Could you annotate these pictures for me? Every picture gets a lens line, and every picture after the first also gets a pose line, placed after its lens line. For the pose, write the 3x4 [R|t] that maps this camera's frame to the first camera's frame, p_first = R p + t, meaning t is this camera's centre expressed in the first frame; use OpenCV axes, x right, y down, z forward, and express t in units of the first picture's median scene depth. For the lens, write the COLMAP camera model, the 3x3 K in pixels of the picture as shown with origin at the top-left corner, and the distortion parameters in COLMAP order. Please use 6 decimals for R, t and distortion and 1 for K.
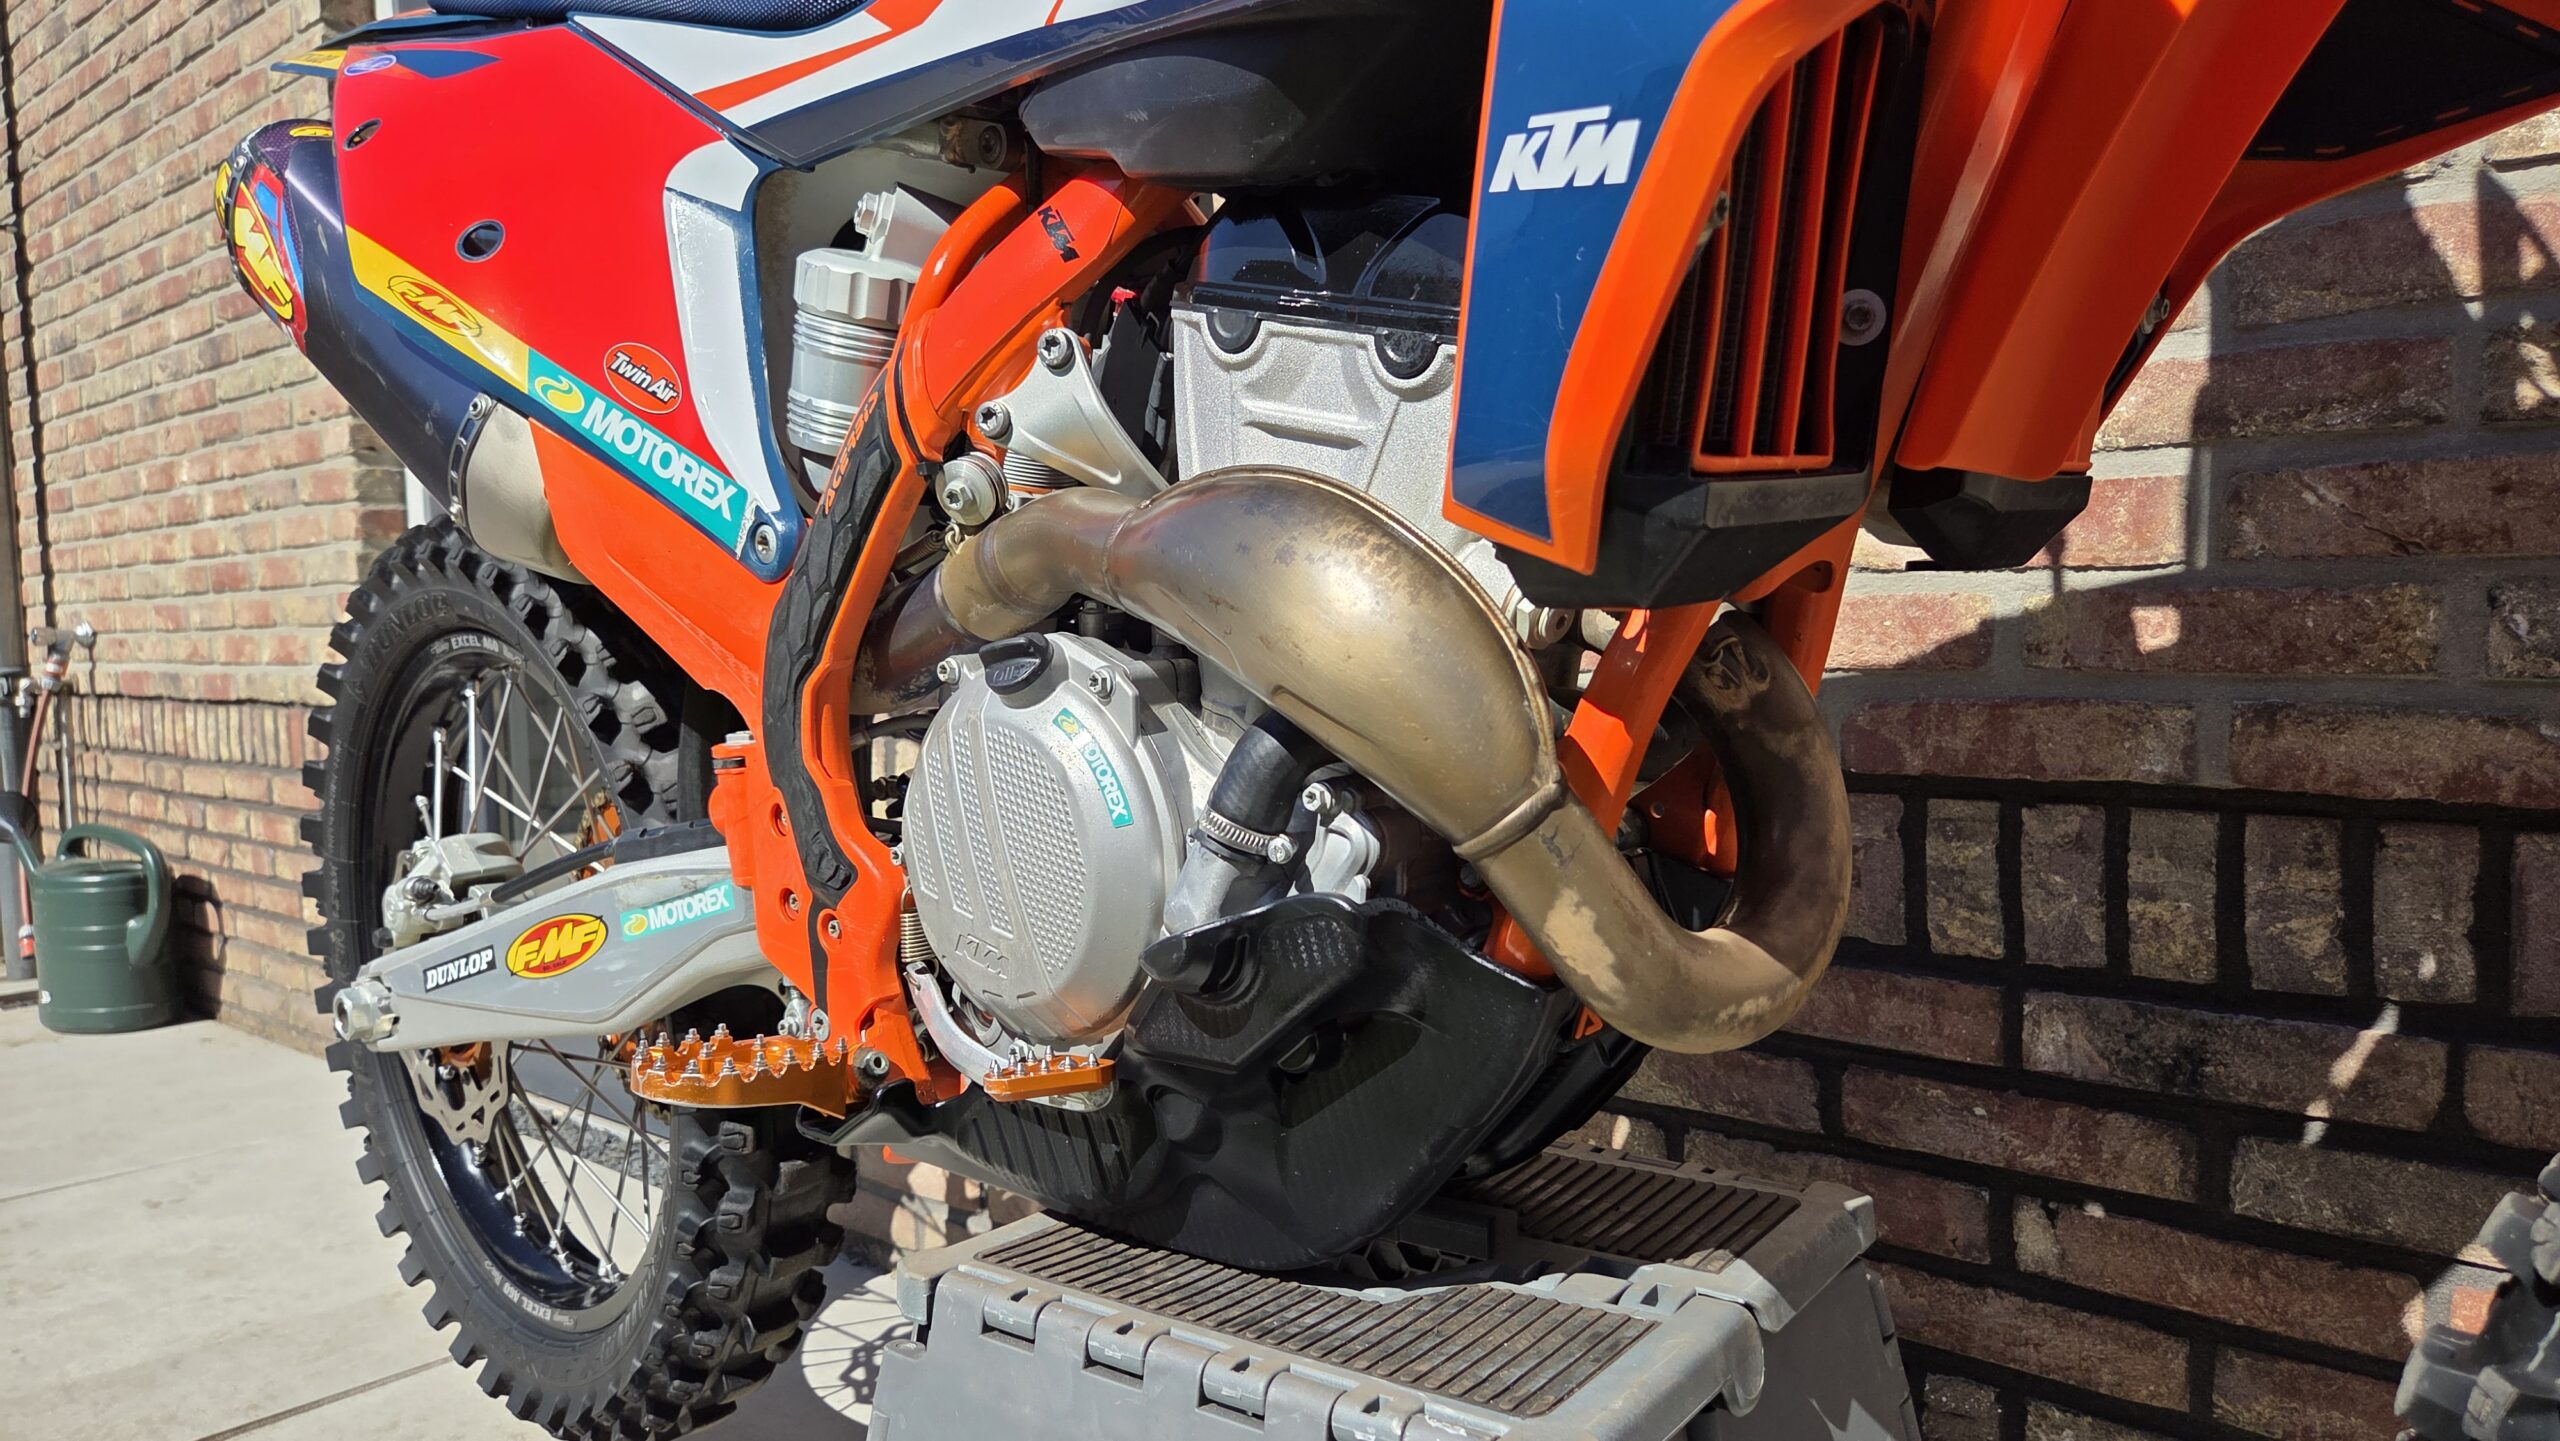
lens RADIAL K [[1727.3, 0, 1249.6], [0, 1727.3, 744.5], [0, 0, 1]] dist [0.062687, -0.059650]
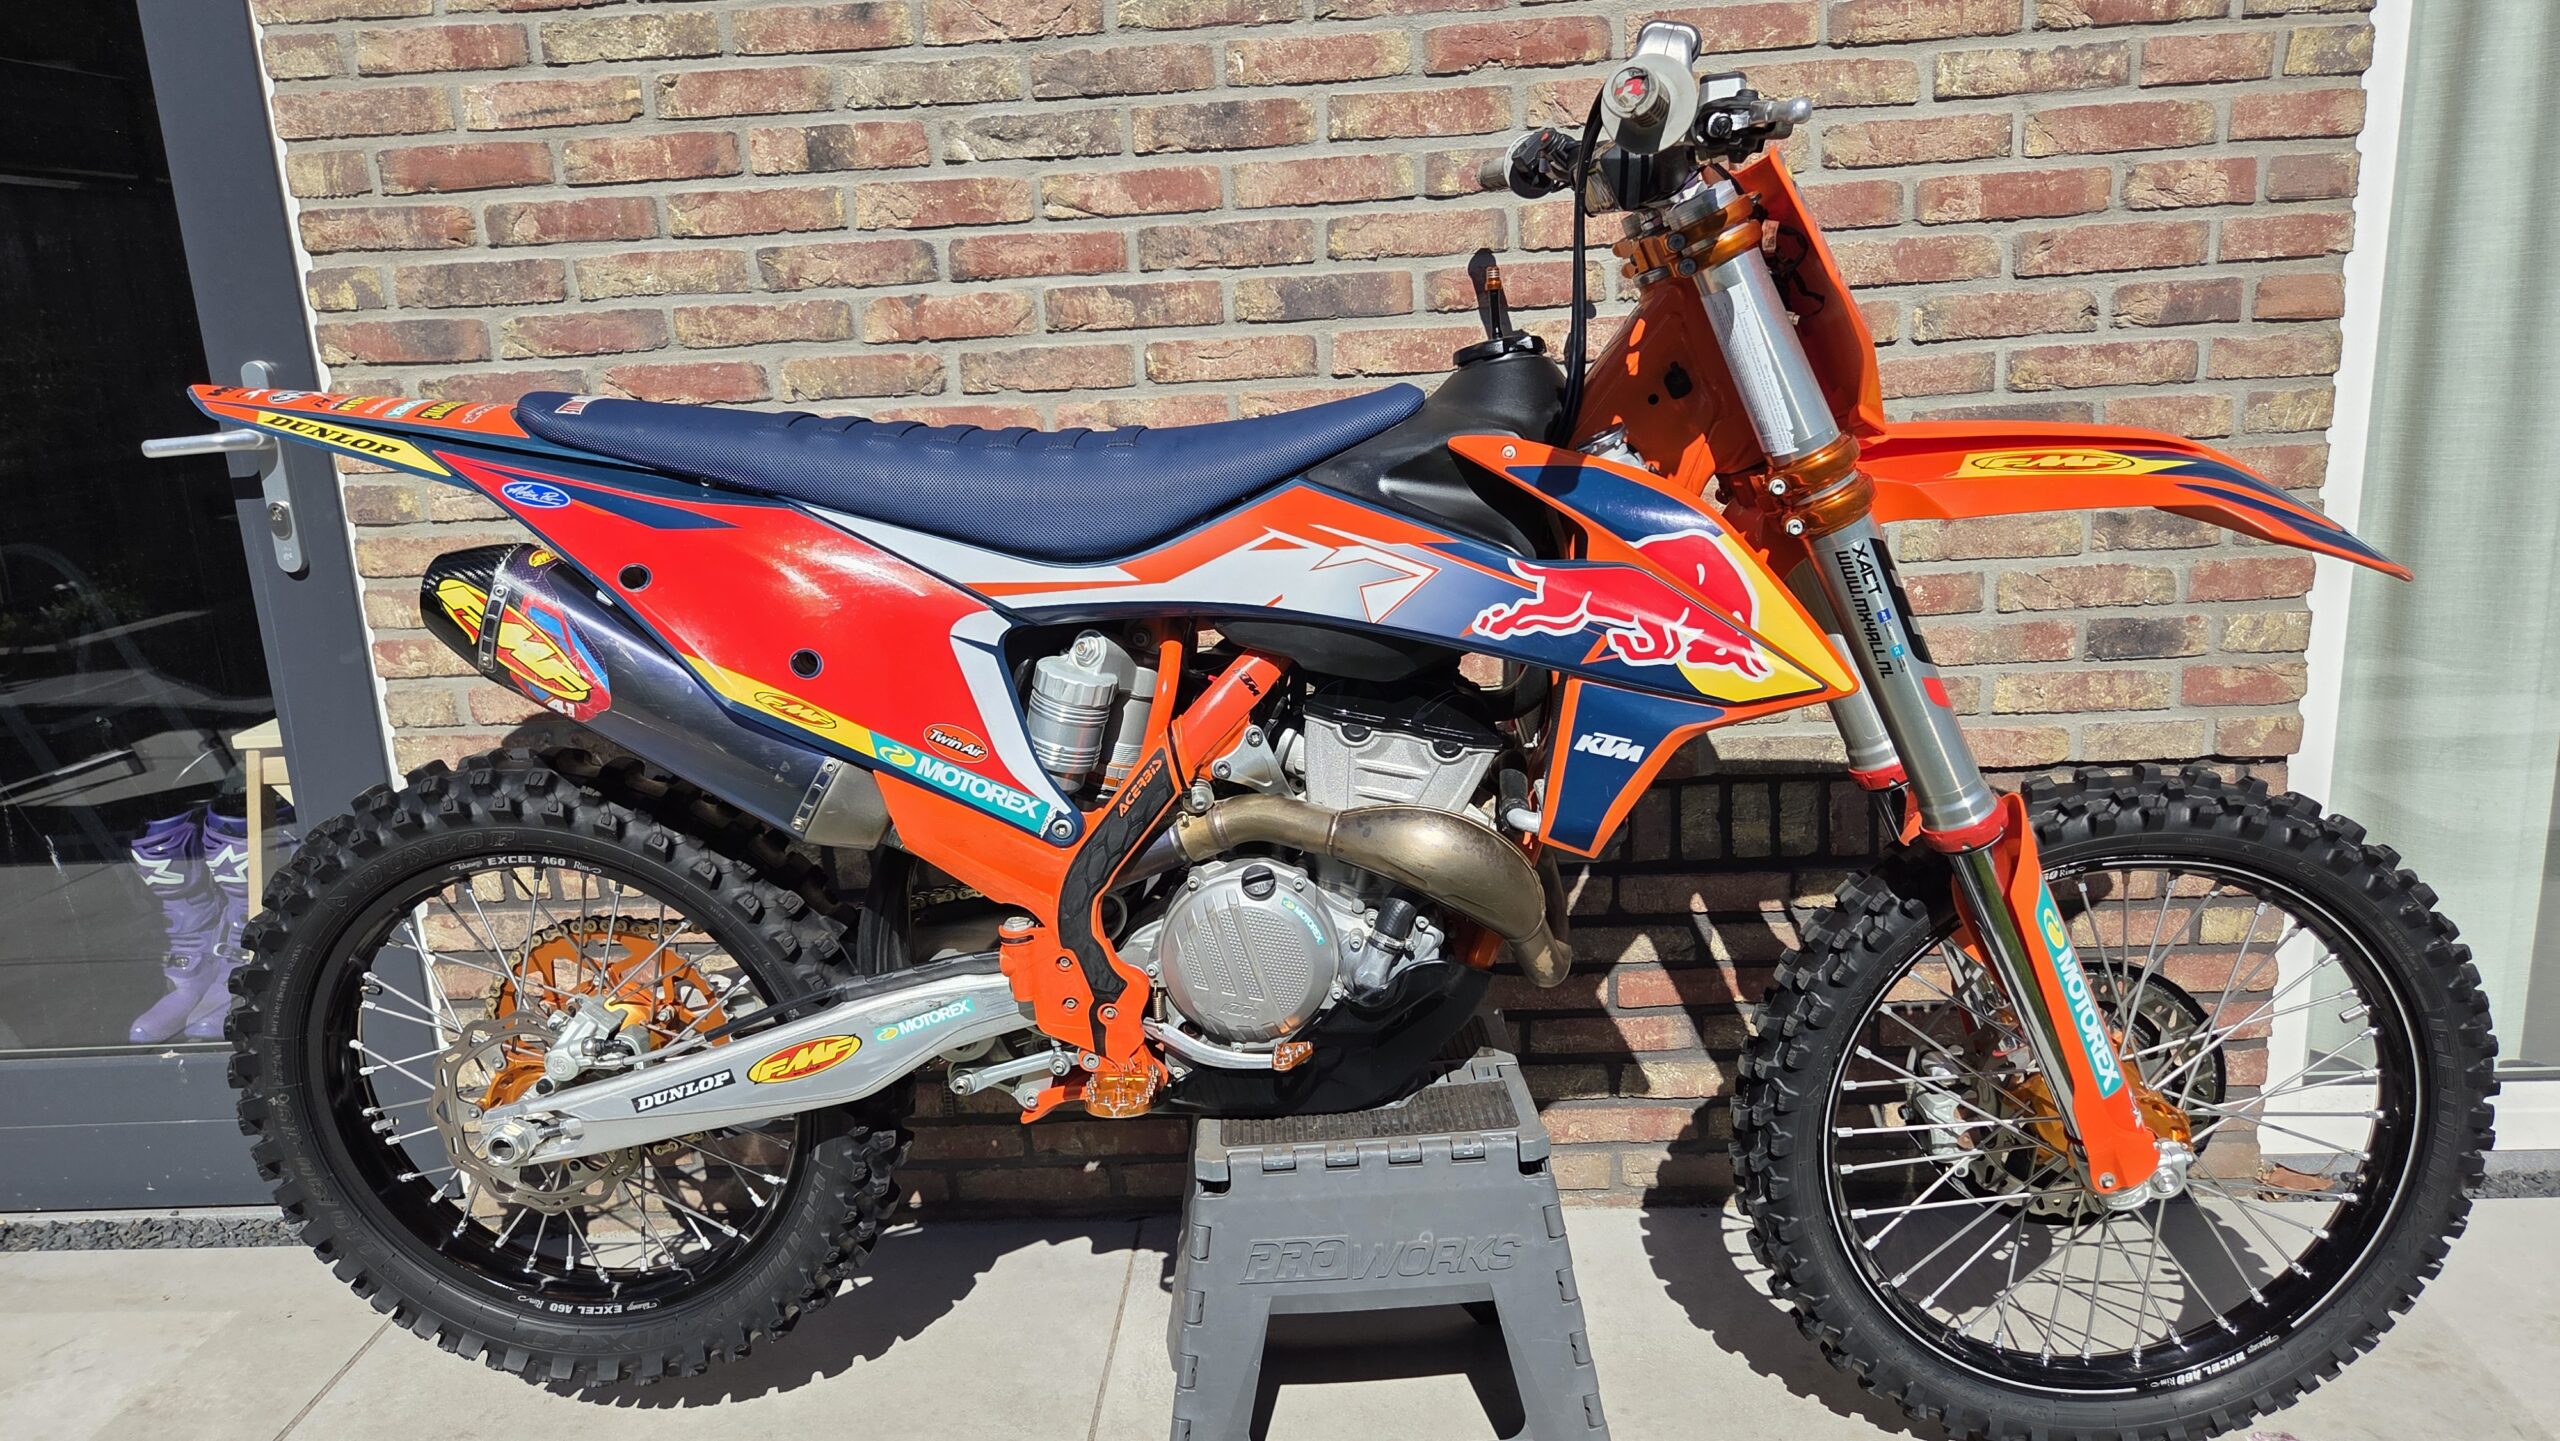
lens RADIAL K [[1720.0, 0, 1241.4], [0, 1720.0, 737.3], [0, 0, 1]] dist [0.066465, -0.051589]
pose [[0.784380, -0.167786, 0.597157, -1.125254], [0.081896, 0.982305, 0.168431, -0.470697], [-0.614851, -0.083209, 0.784242, -0.544787]]
